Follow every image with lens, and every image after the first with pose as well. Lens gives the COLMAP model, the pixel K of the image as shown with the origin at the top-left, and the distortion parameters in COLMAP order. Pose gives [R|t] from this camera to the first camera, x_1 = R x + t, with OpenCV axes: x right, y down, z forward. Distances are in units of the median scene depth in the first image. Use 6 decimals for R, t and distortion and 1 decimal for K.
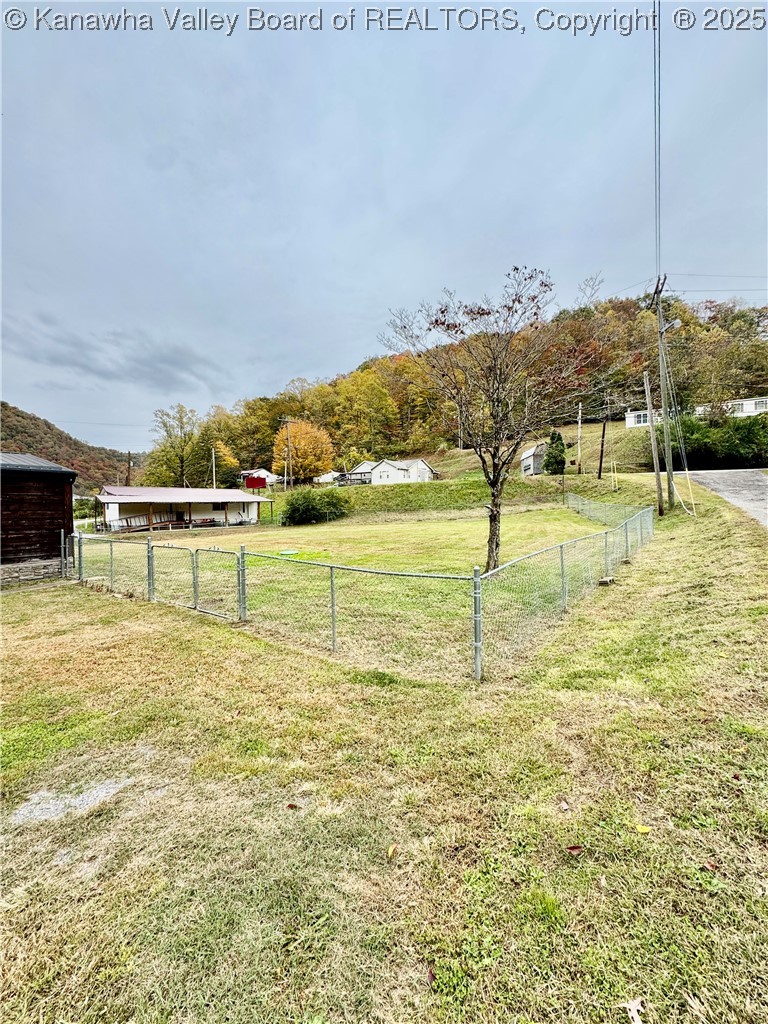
lens RADIAL K [[409.9, 0, 386.4], [0, 409.9, 513.4], [0, 0, 1]] dist [-0.004250, 0.000268]
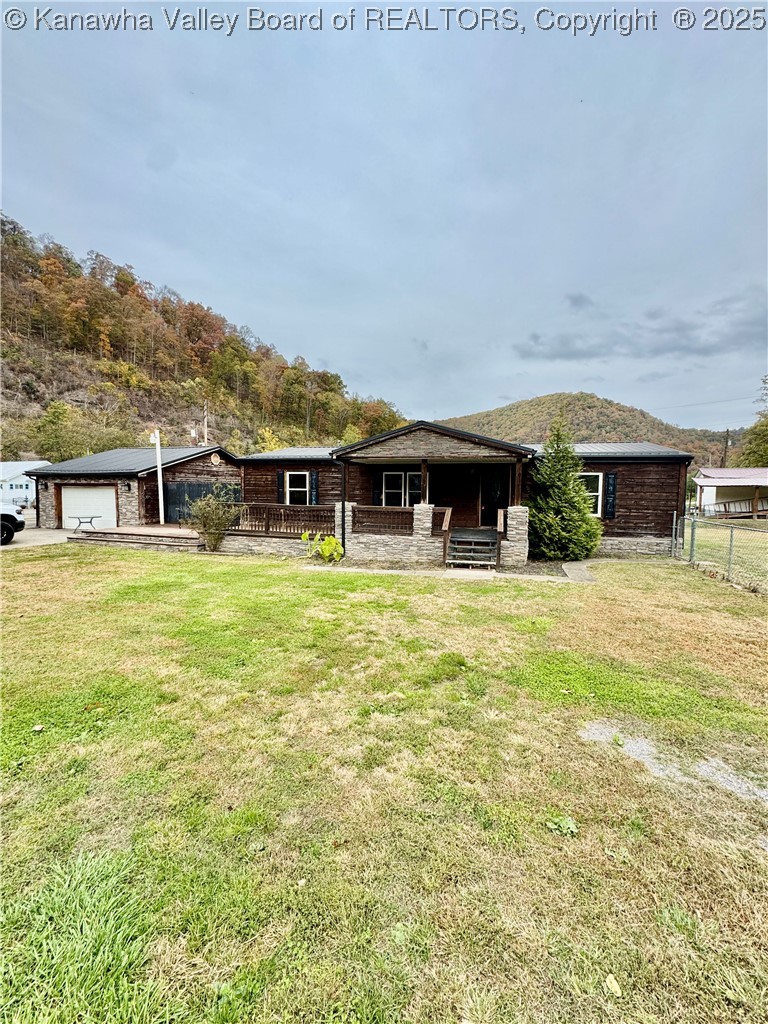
lens RADIAL K [[409.9, 0, 386.4], [0, 409.9, 513.4], [0, 0, 1]] dist [-0.004250, 0.000268]
pose [[0.323042, 0.069176, -0.943853, -0.013509], [-0.030218, 0.997570, 0.062771, 0.000539], [0.945902, 0.008244, 0.324347, -0.012520]]
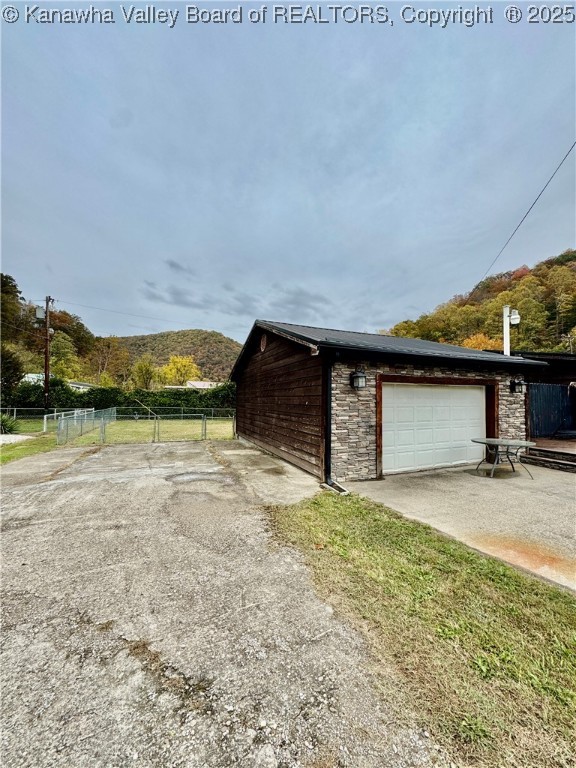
lens RADIAL K [[308.5, 0, 286.7], [0, 308.5, 396.6], [0, 0, 1]] dist [-0.000640, 0.000038]
pose [[0.855549, 0.007149, -0.517672, -0.606317], [-0.020513, 0.999588, -0.020097, 0.024479], [0.517315, 0.027813, 0.855343, -0.424575]]
